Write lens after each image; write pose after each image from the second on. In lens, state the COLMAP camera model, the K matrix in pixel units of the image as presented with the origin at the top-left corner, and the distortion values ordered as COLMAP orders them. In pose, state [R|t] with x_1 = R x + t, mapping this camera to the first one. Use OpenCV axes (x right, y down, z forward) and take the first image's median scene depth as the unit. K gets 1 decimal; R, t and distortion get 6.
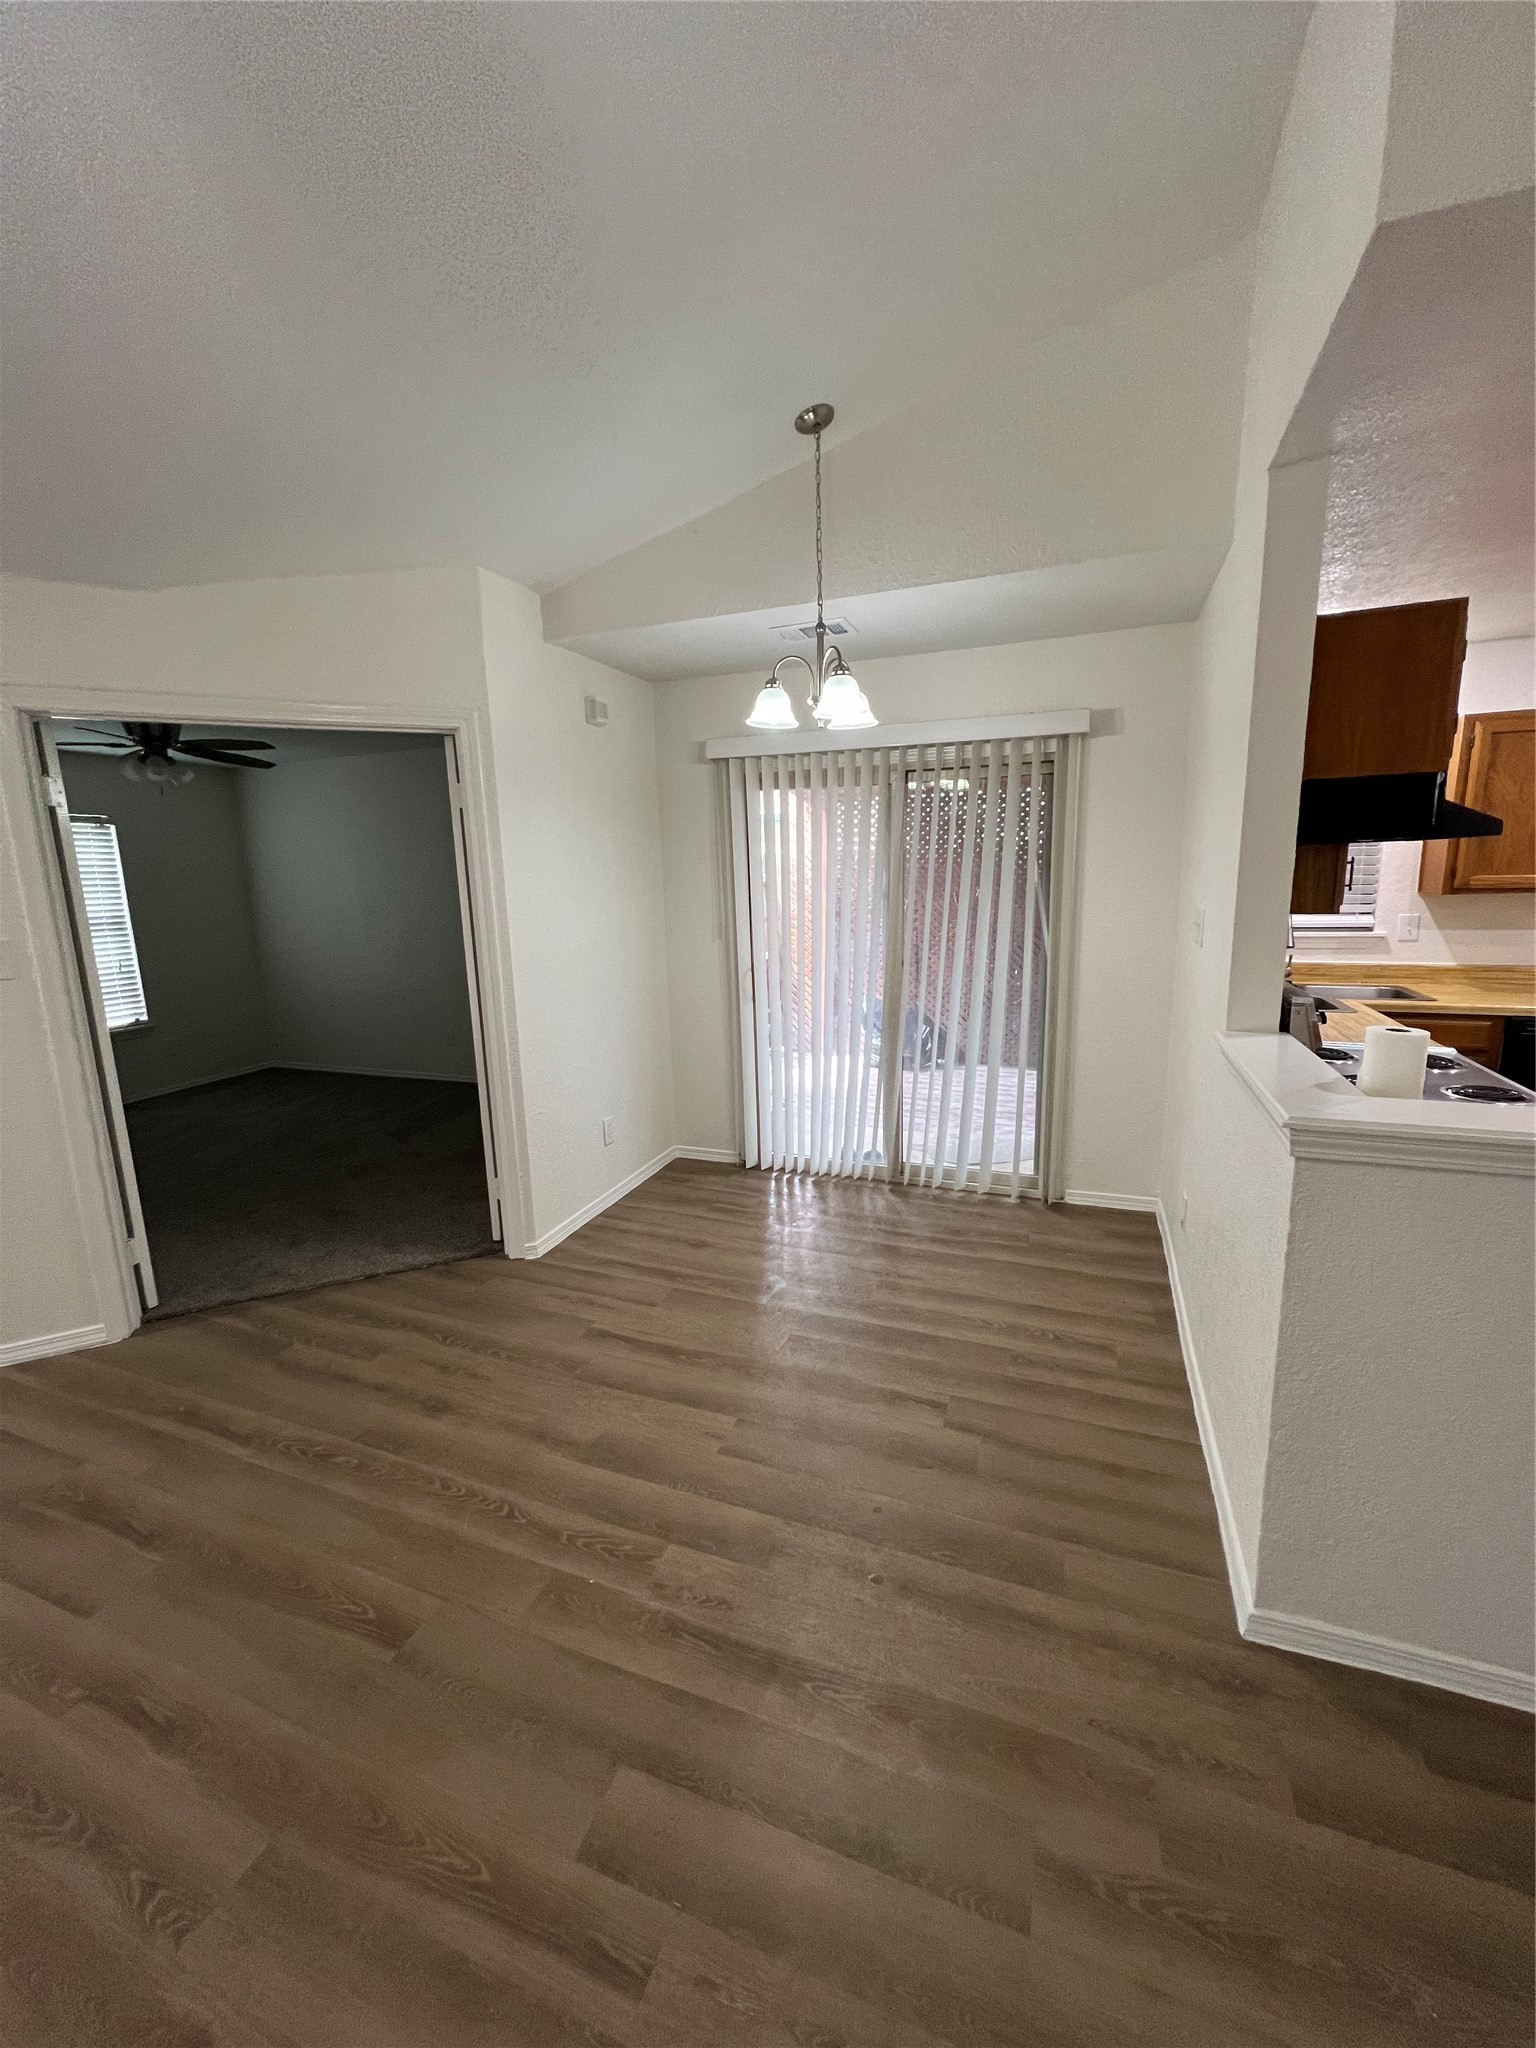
lens RADIAL K [[812.1, 0, 768.0], [0, 812.1, 1024.0], [0, 0, 1]] dist [0.000302, 0.000009]
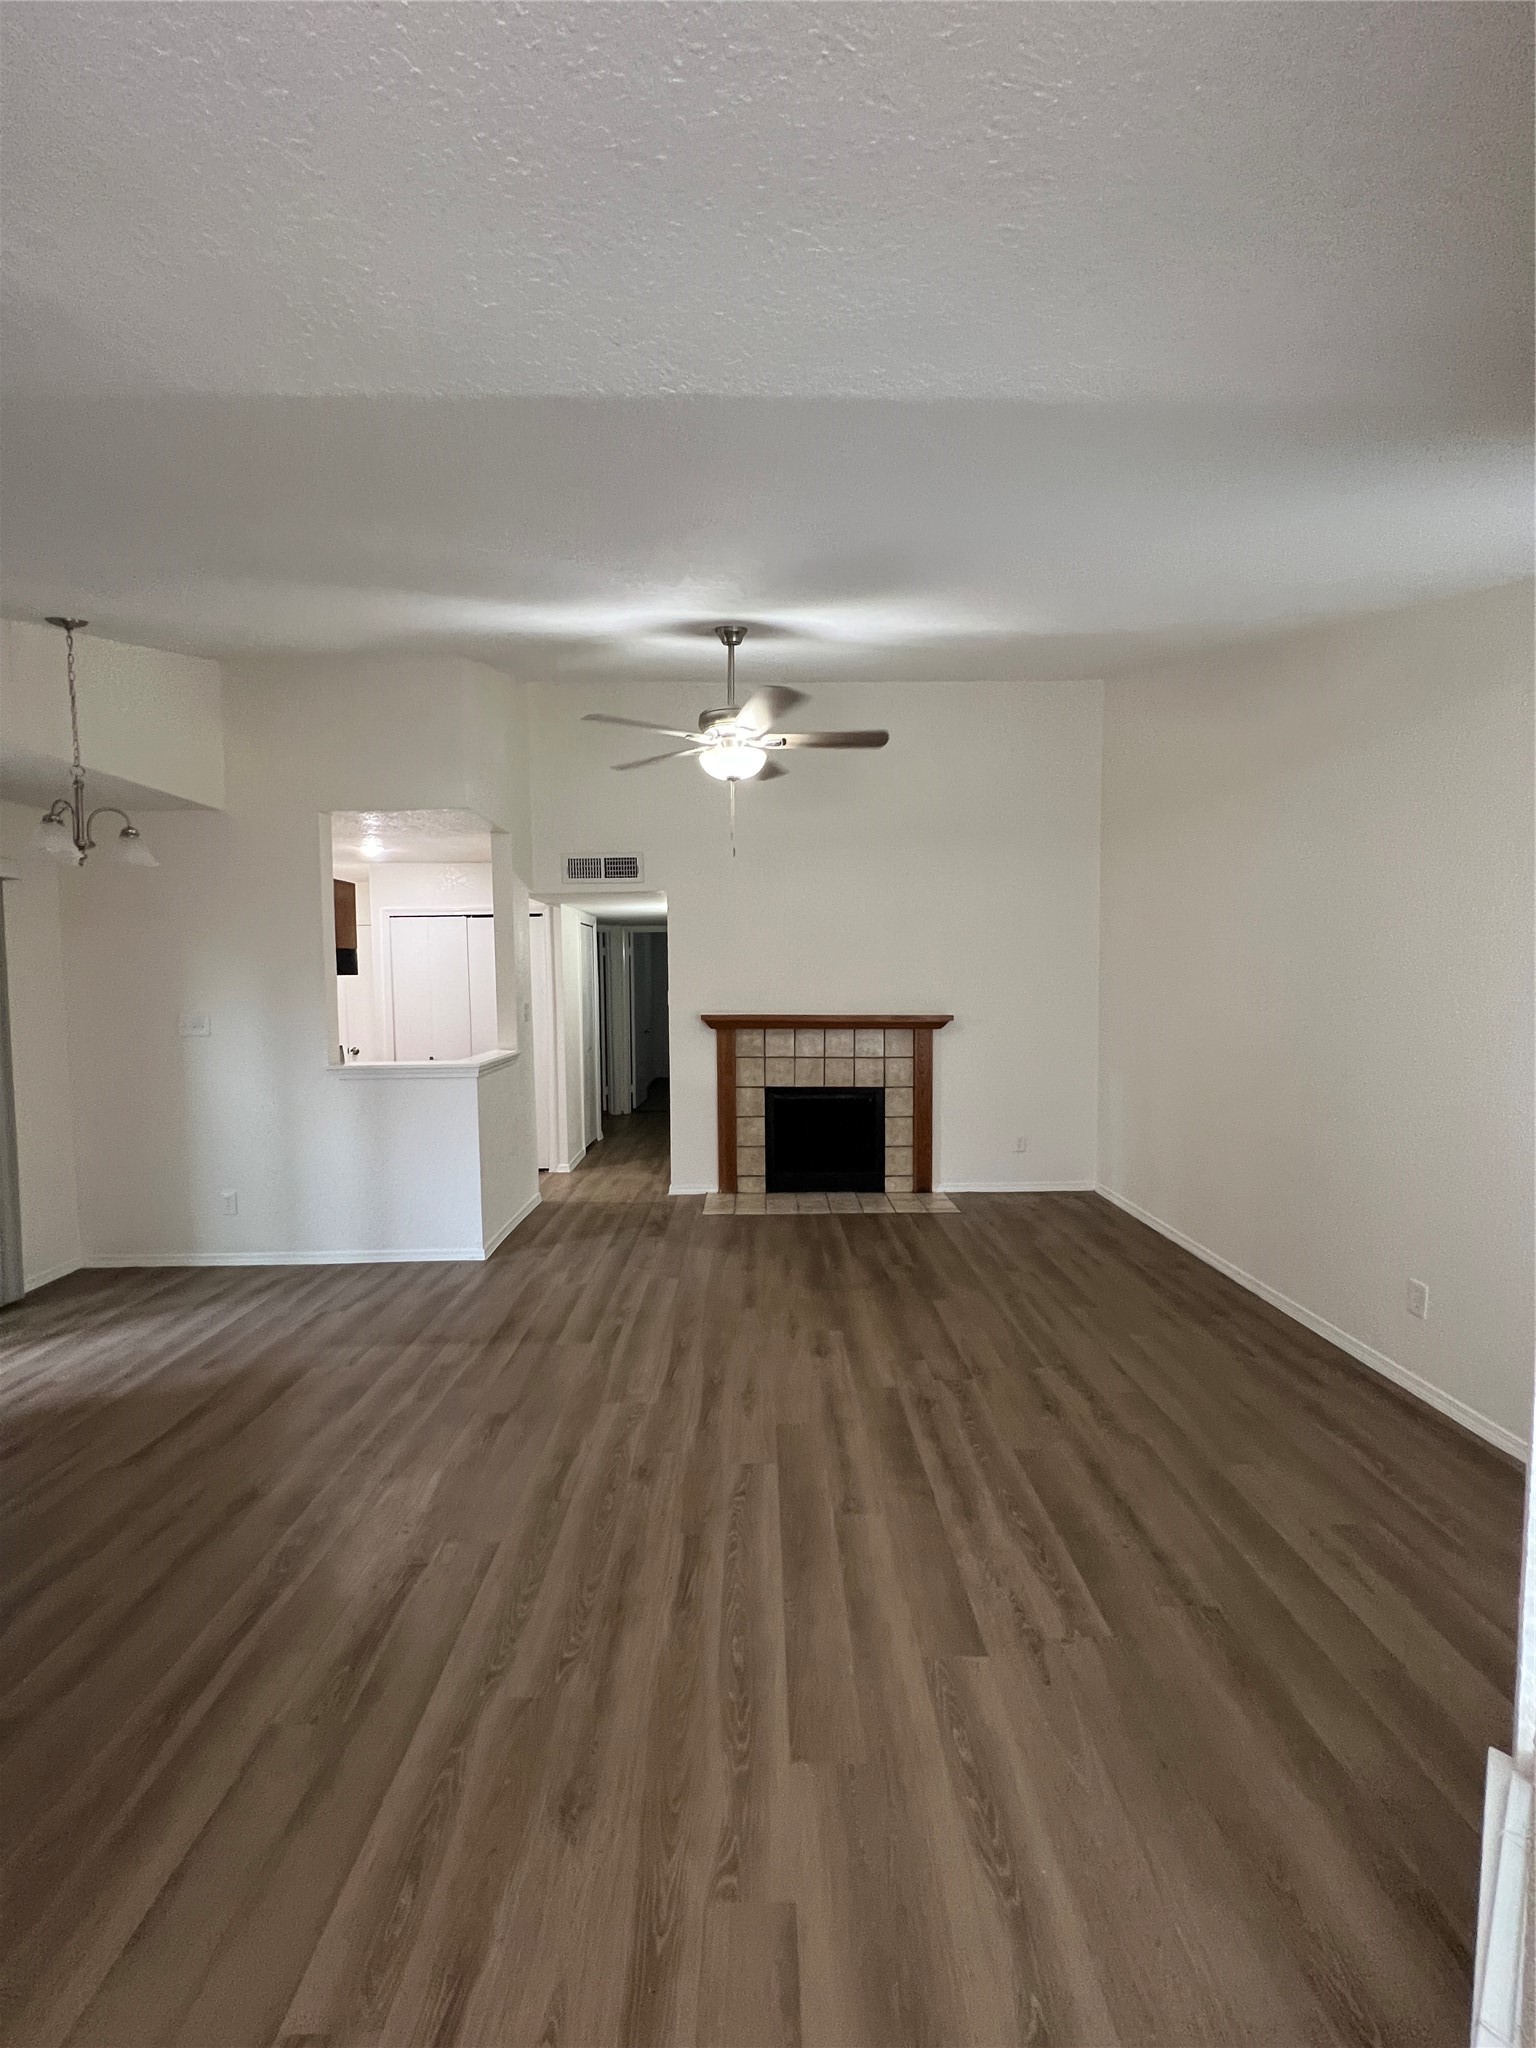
lens RADIAL K [[812.1, 0, 768.0], [0, 812.1, 1024.0], [0, 0, 1]] dist [0.000302, 0.000009]
pose [[-0.375176, -0.023374, 0.926659, -2.241588], [0.189373, 0.976665, 0.101307, -0.114599], [-0.907403, 0.213492, -0.361995, 0.940322]]
